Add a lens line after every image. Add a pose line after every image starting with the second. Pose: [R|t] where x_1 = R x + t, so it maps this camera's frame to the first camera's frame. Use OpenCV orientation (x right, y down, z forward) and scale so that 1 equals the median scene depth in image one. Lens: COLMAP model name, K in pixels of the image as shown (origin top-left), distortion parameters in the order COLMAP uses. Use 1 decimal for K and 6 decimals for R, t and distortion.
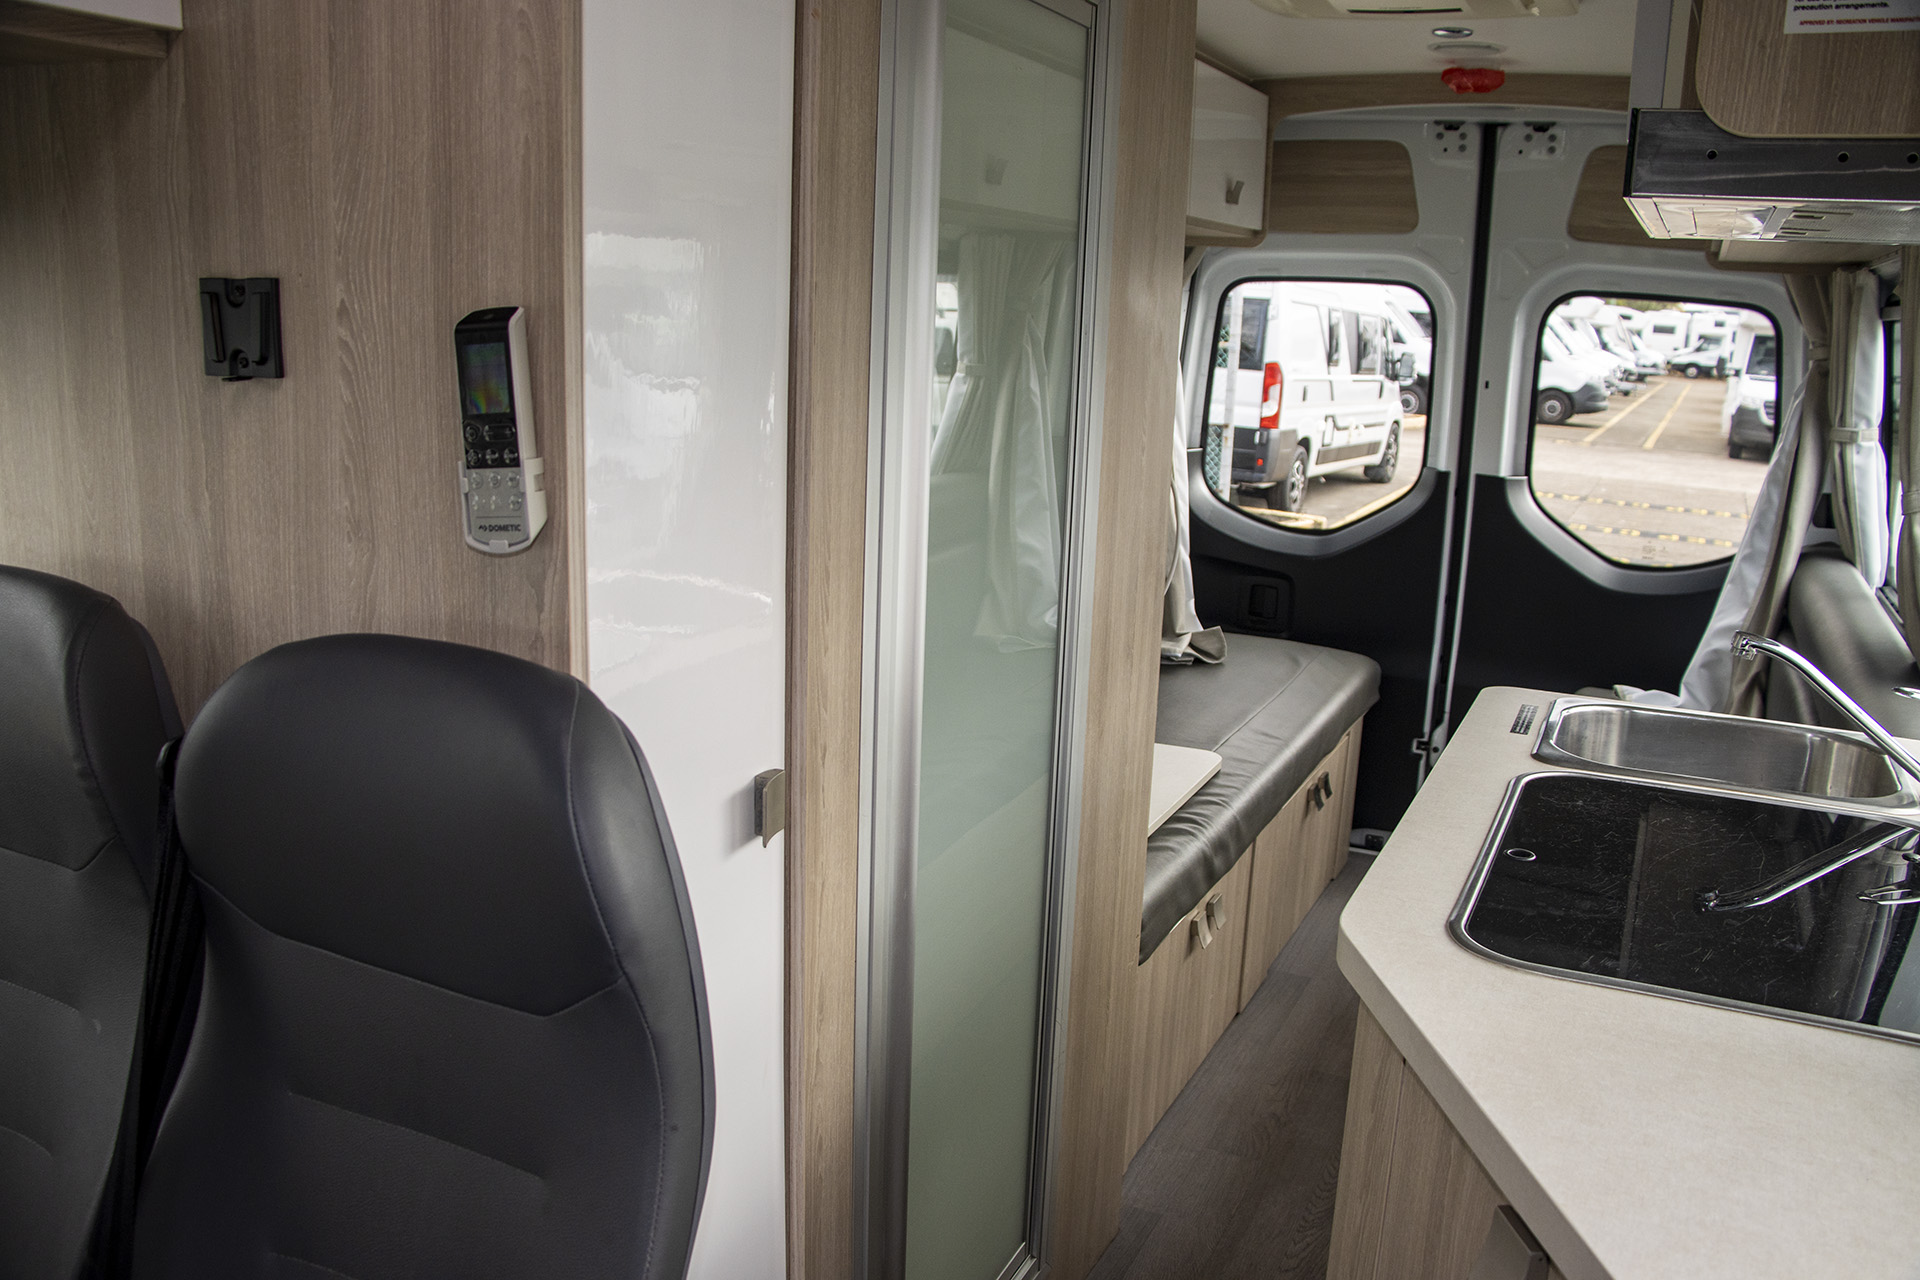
lens RADIAL K [[1582.4, 0, 966.9], [0, 1582.4, 627.3], [0, 0, 1]] dist [-0.141011, 0.046468]
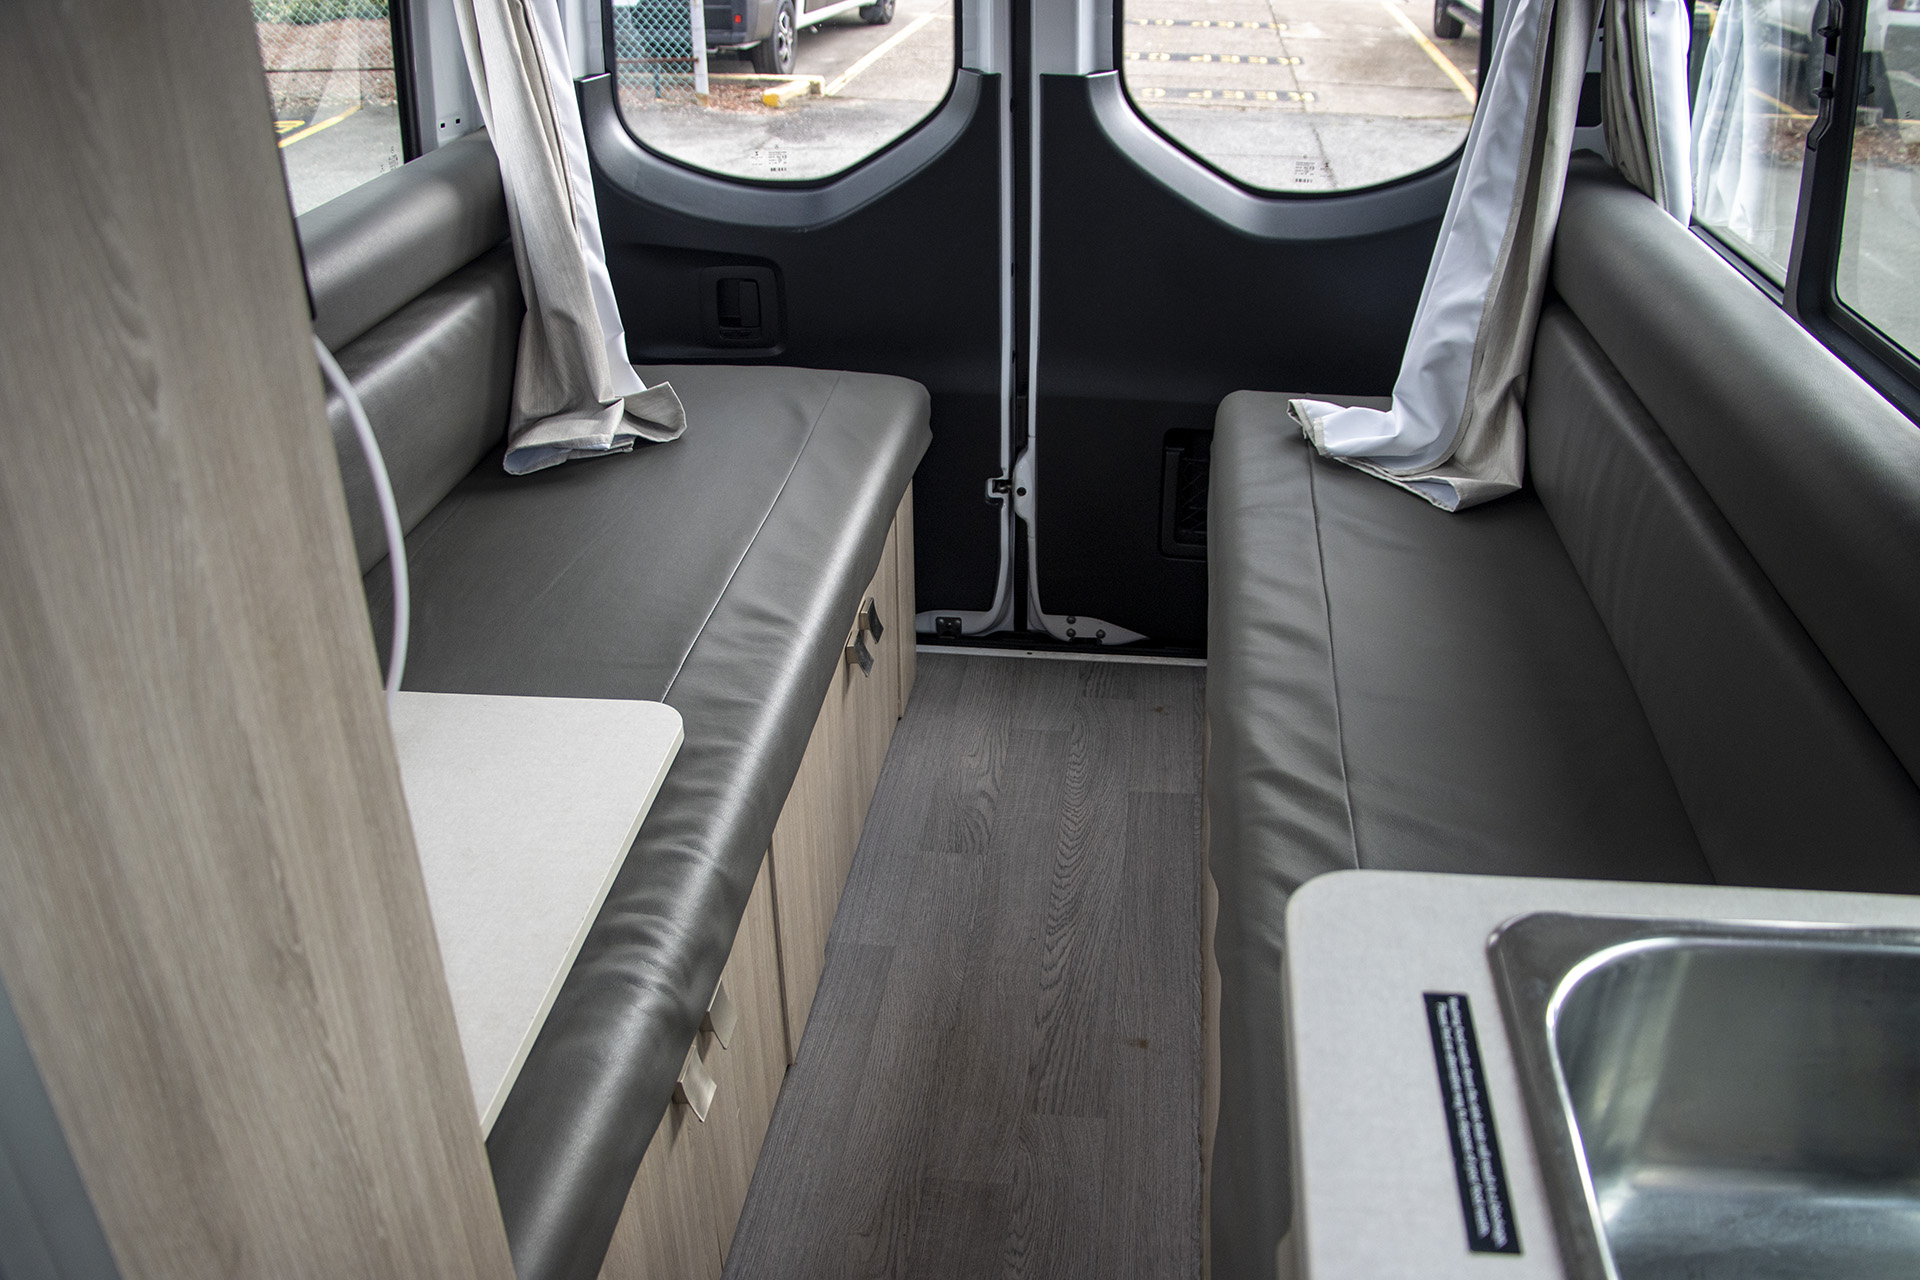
lens RADIAL K [[1582.4, 0, 982.3], [0, 1582.4, 597.5], [0, 0, 1]] dist [-0.141011, 0.046468]
pose [[0.945672, -0.187282, 0.265764, 0.093746], [0.111029, 0.954312, 0.277420, -0.072571], [-0.305577, -0.232841, 0.923259, 0.364354]]
